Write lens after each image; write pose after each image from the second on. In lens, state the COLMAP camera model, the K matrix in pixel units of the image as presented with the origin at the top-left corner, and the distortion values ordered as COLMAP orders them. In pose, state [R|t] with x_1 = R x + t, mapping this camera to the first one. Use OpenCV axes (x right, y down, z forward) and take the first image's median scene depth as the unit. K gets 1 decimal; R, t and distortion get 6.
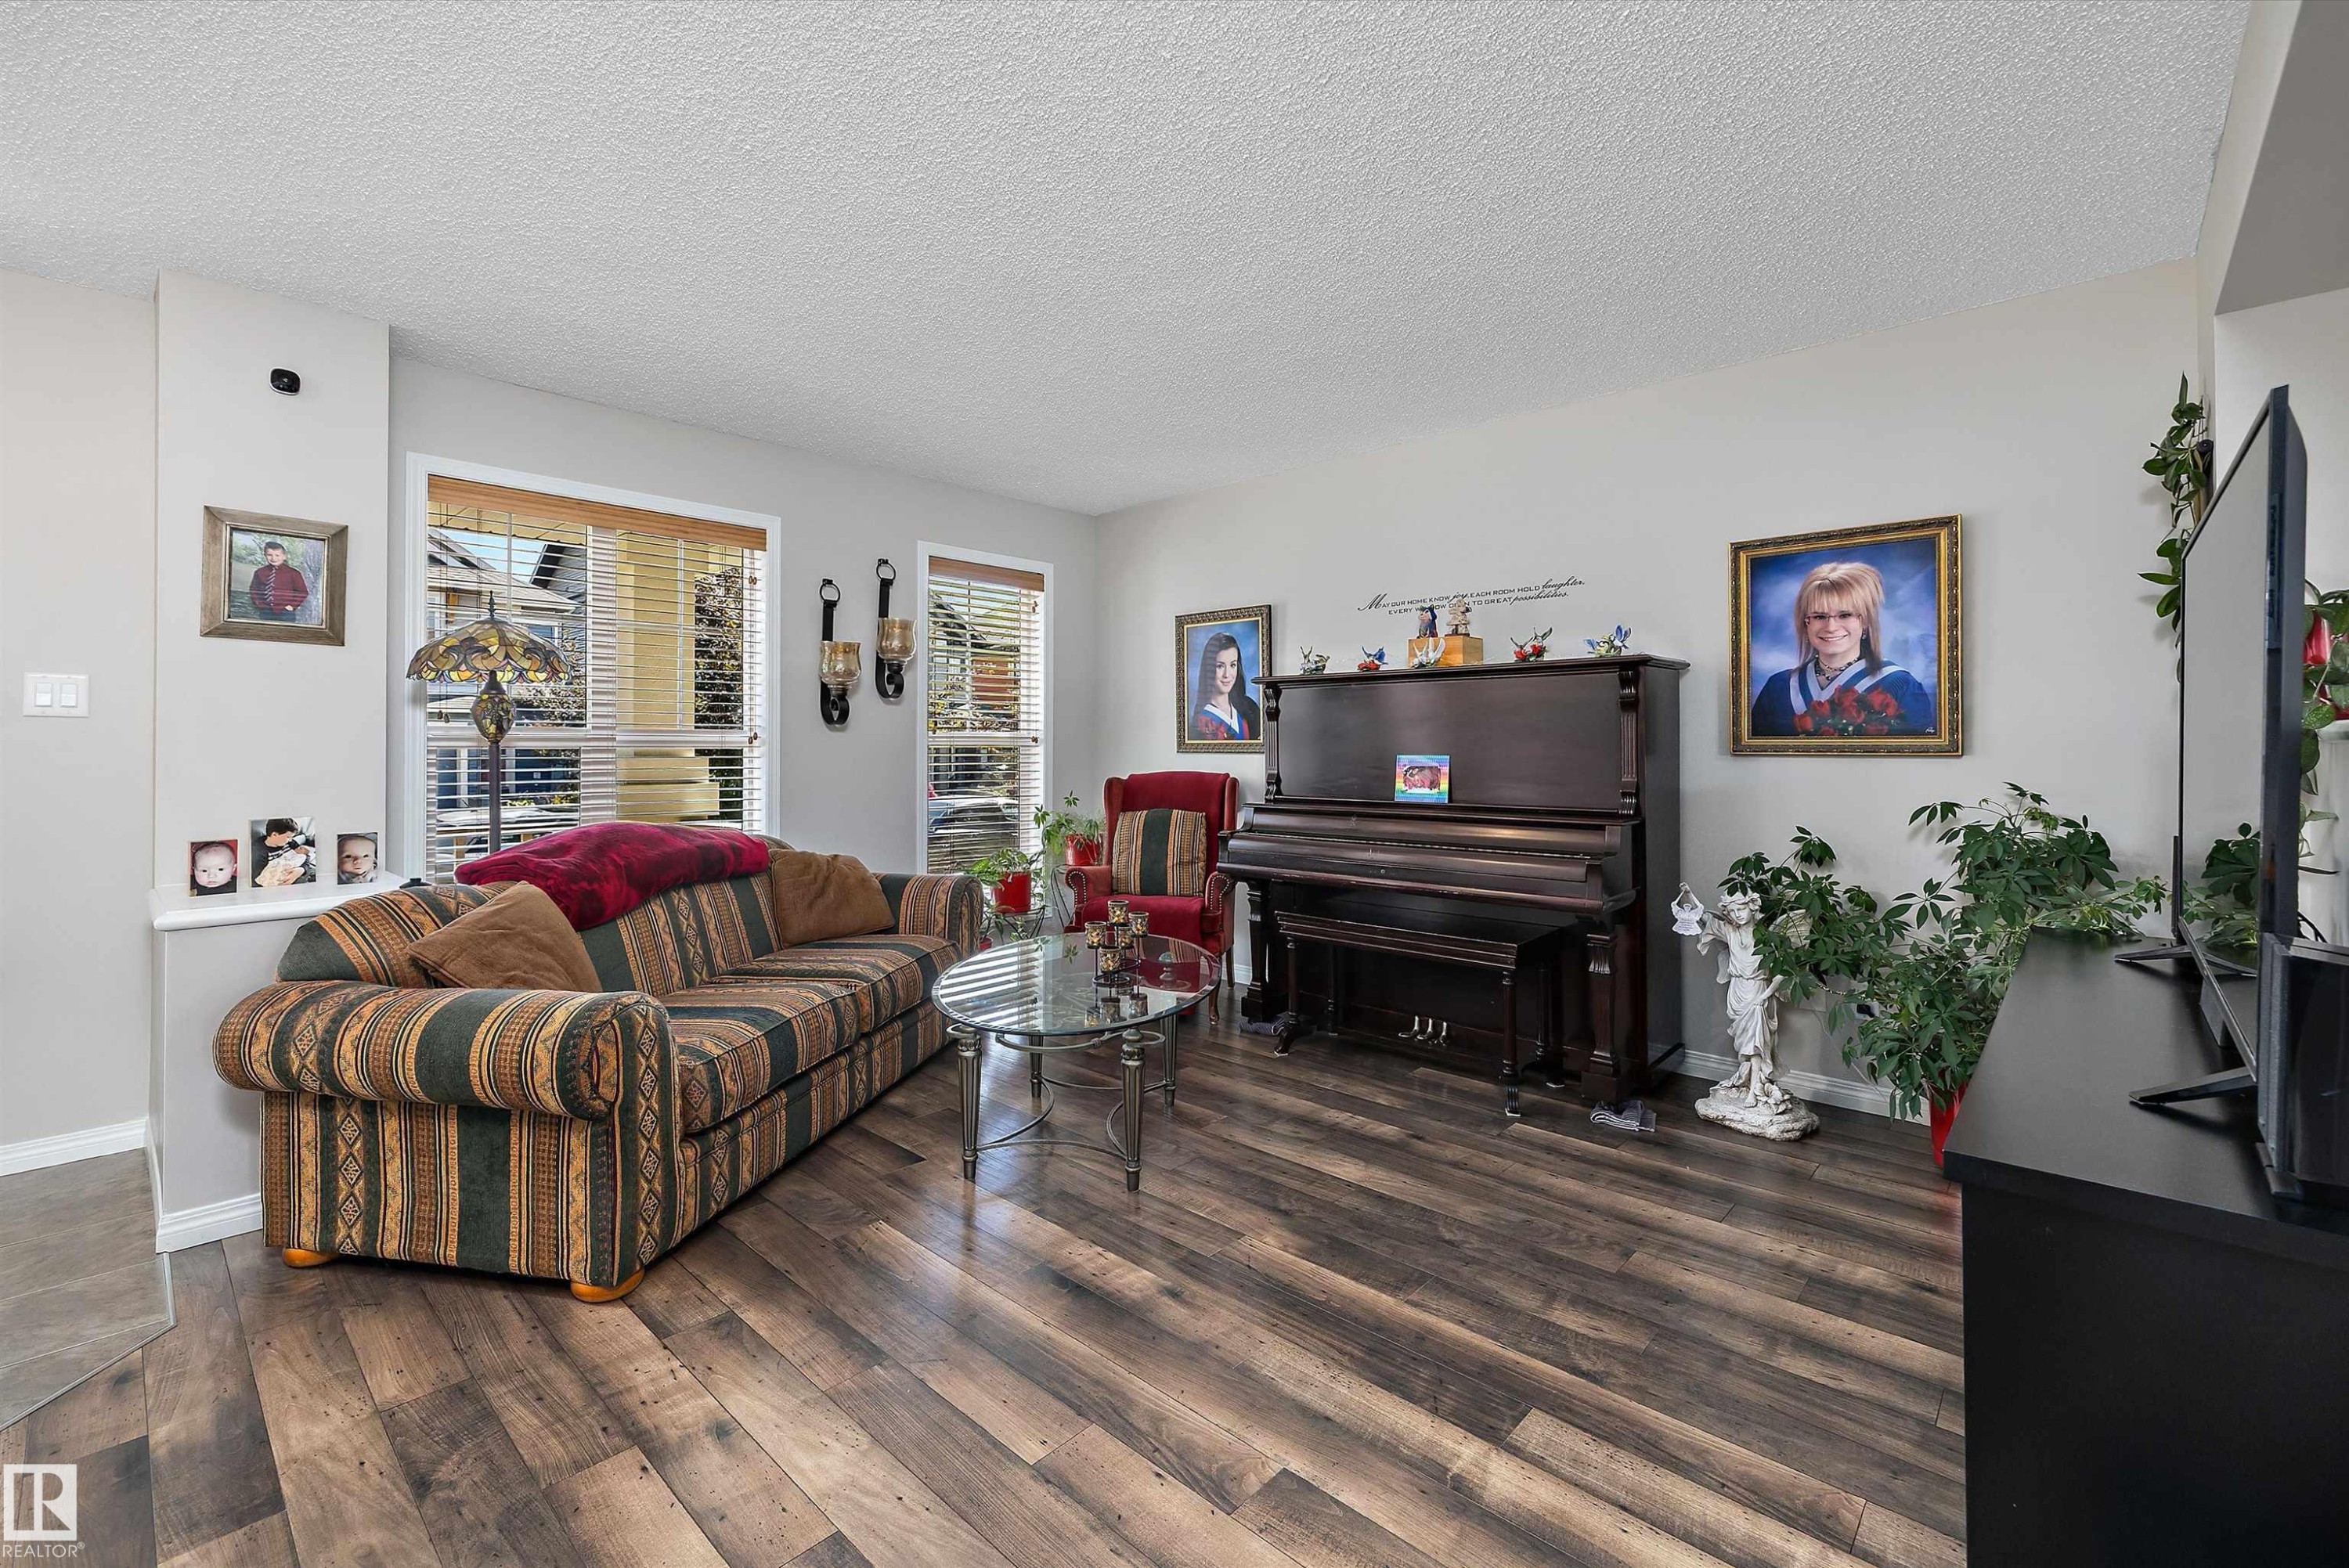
lens RADIAL K [[983.6, 0, 1172.5], [0, 983.6, 760.2], [0, 0, 1]] dist [-0.002327, 0.000323]
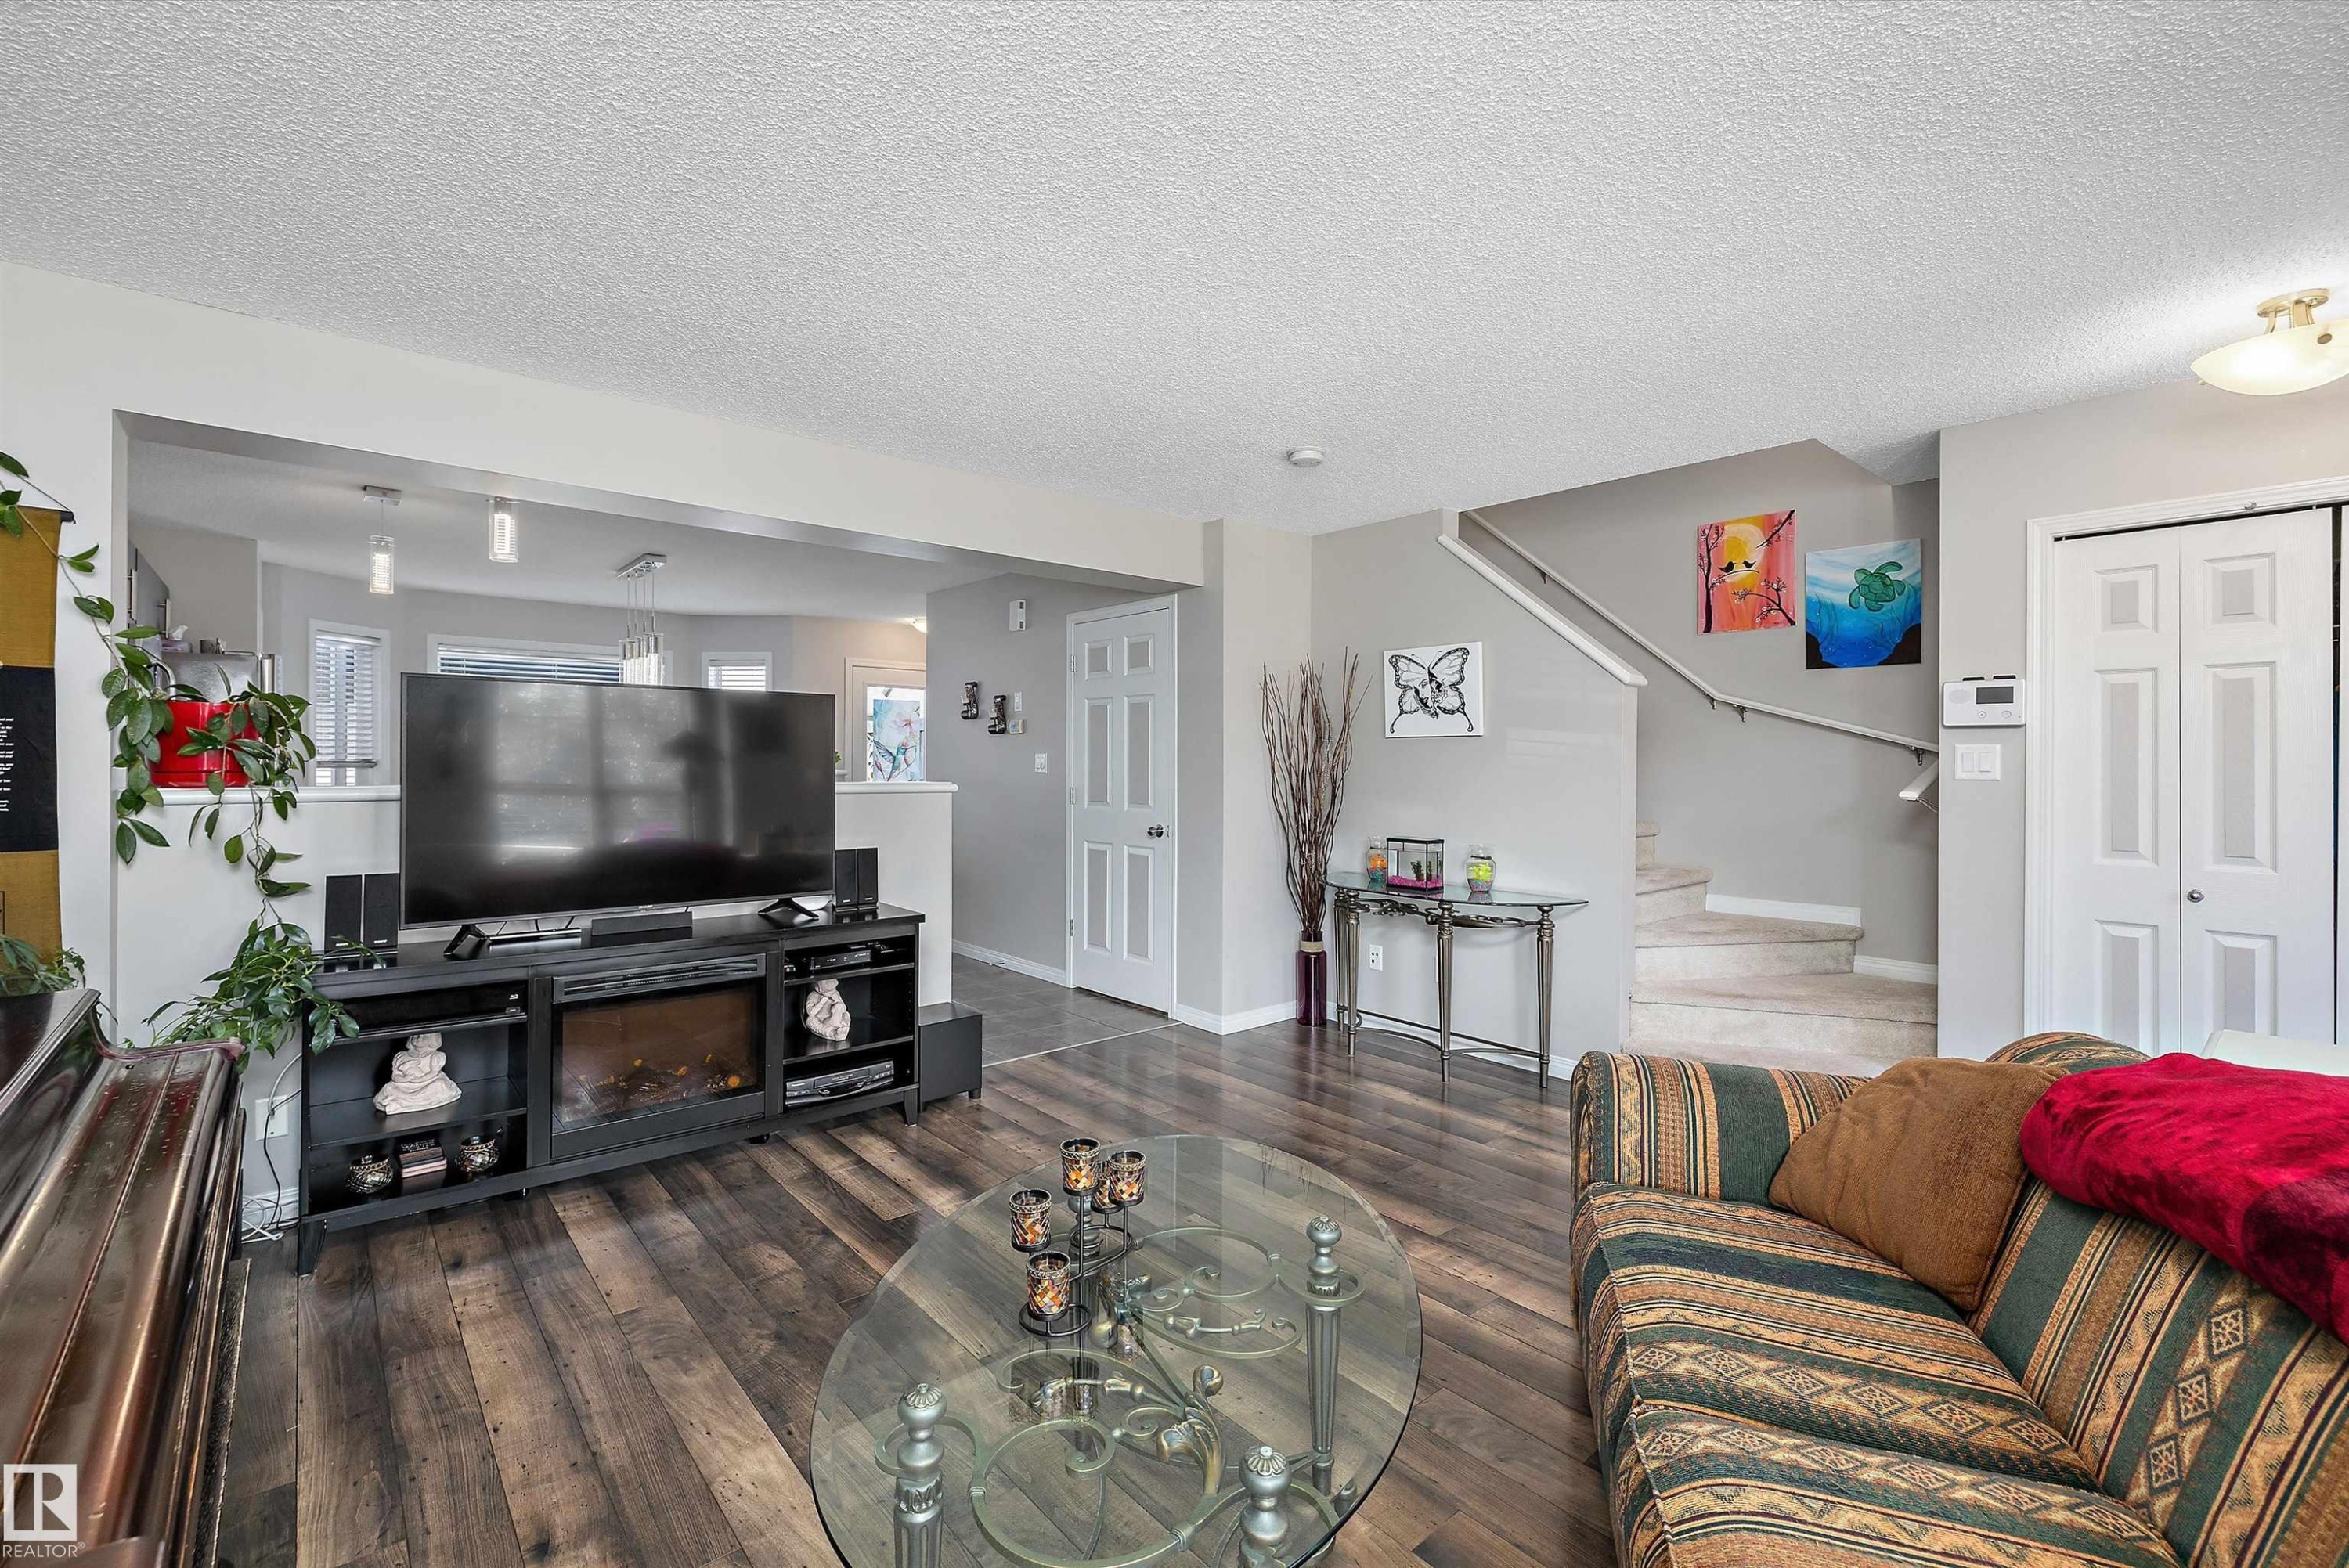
lens RADIAL K [[1055.2, 0, 1108.3], [0, 1055.2, 763.9], [0, 0, 1]] dist [-0.001313, -0.000091]
pose [[-0.985344, -0.002376, 0.170562, -0.185551], [0.001220, 0.999779, 0.020976, -0.079176], [-0.170575, 0.020877, -0.985124, 1.704855]]
